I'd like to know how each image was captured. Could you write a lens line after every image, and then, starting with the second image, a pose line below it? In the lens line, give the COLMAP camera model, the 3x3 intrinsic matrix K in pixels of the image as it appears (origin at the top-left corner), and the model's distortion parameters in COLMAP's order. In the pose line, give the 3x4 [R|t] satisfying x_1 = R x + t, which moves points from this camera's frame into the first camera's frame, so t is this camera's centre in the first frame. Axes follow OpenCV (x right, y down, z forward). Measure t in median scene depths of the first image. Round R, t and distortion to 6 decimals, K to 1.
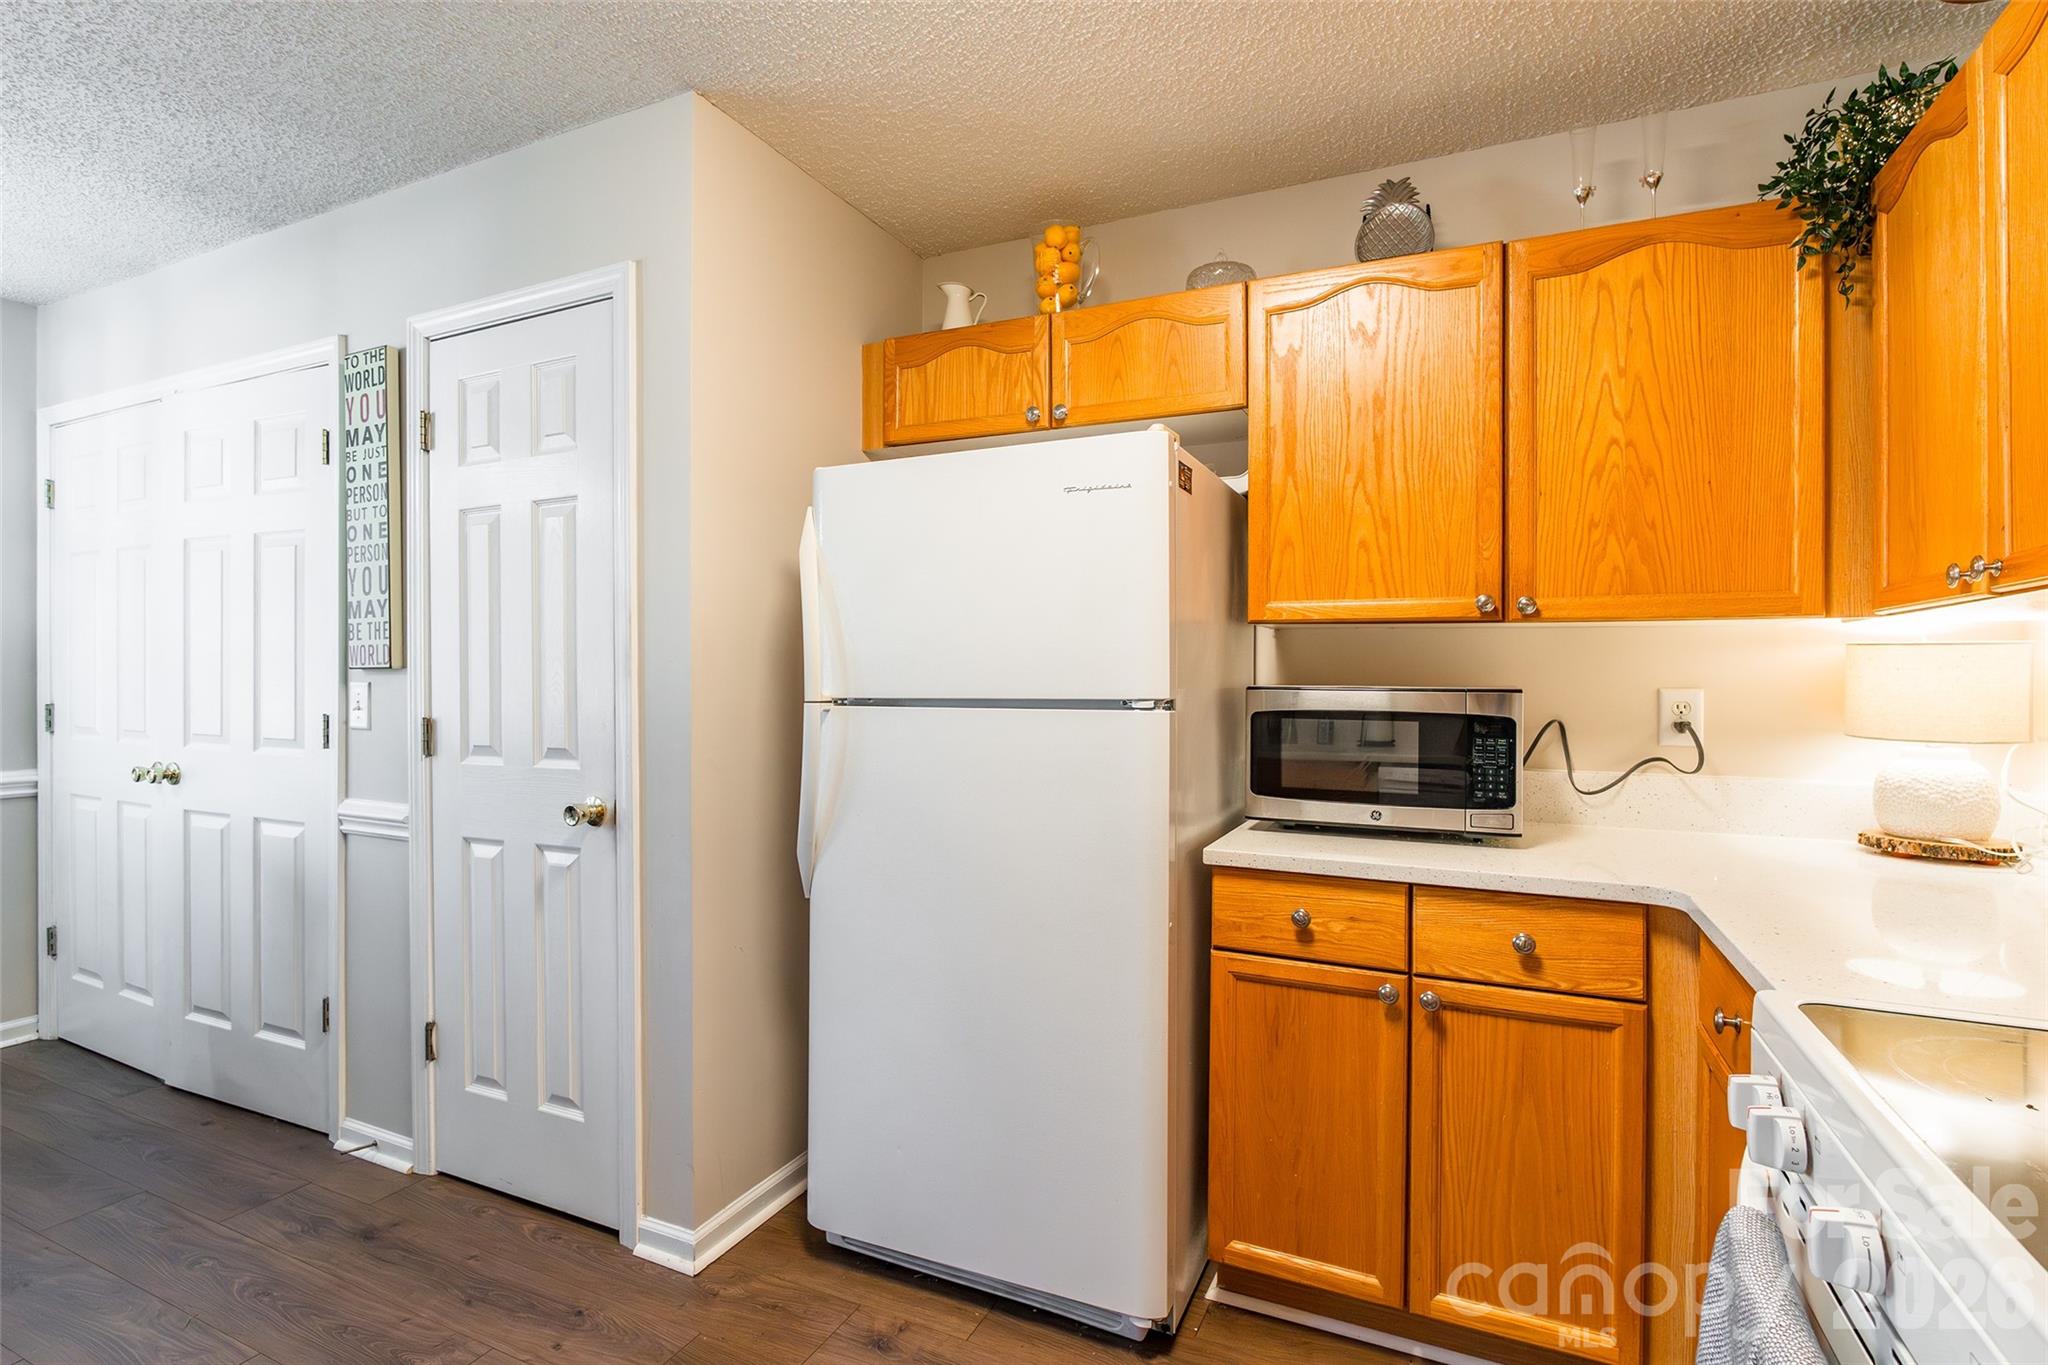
lens RADIAL K [[957.5, 0, 1029.1], [0, 957.5, 663.3], [0, 0, 1]] dist [-0.003998, 0.000372]
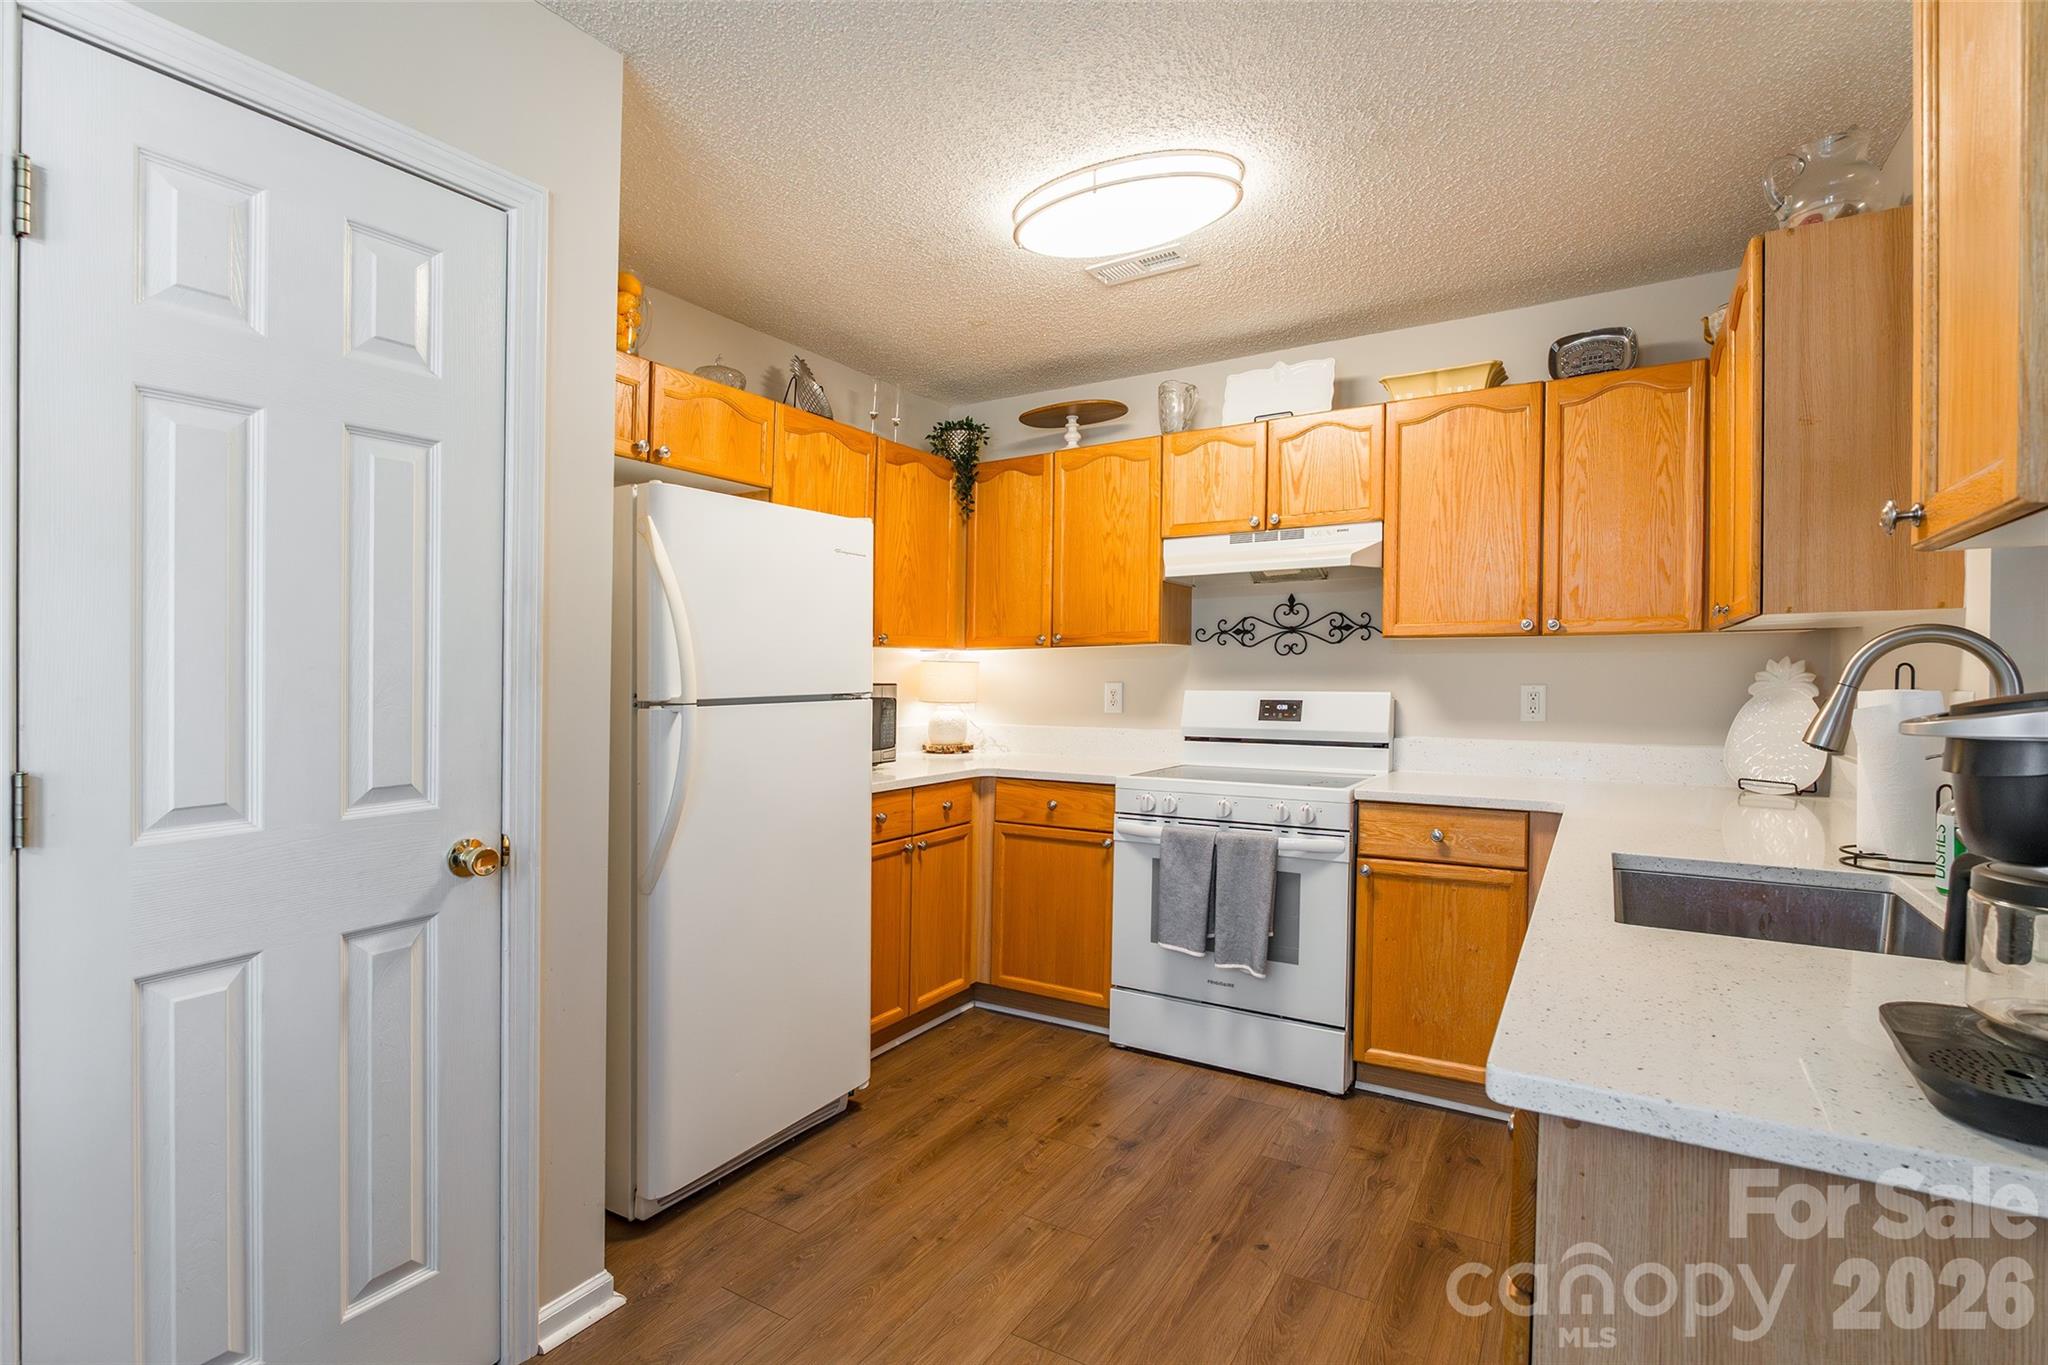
lens RADIAL K [[957.5, 0, 1030.3], [0, 957.5, 681.5], [0, 0, 1]] dist [-0.003998, 0.000372]
pose [[0.110931, -0.013111, 0.993742, -1.050934], [-0.014596, 0.999784, 0.014820, -0.005892], [-0.993721, -0.016148, 0.110716, 0.415090]]
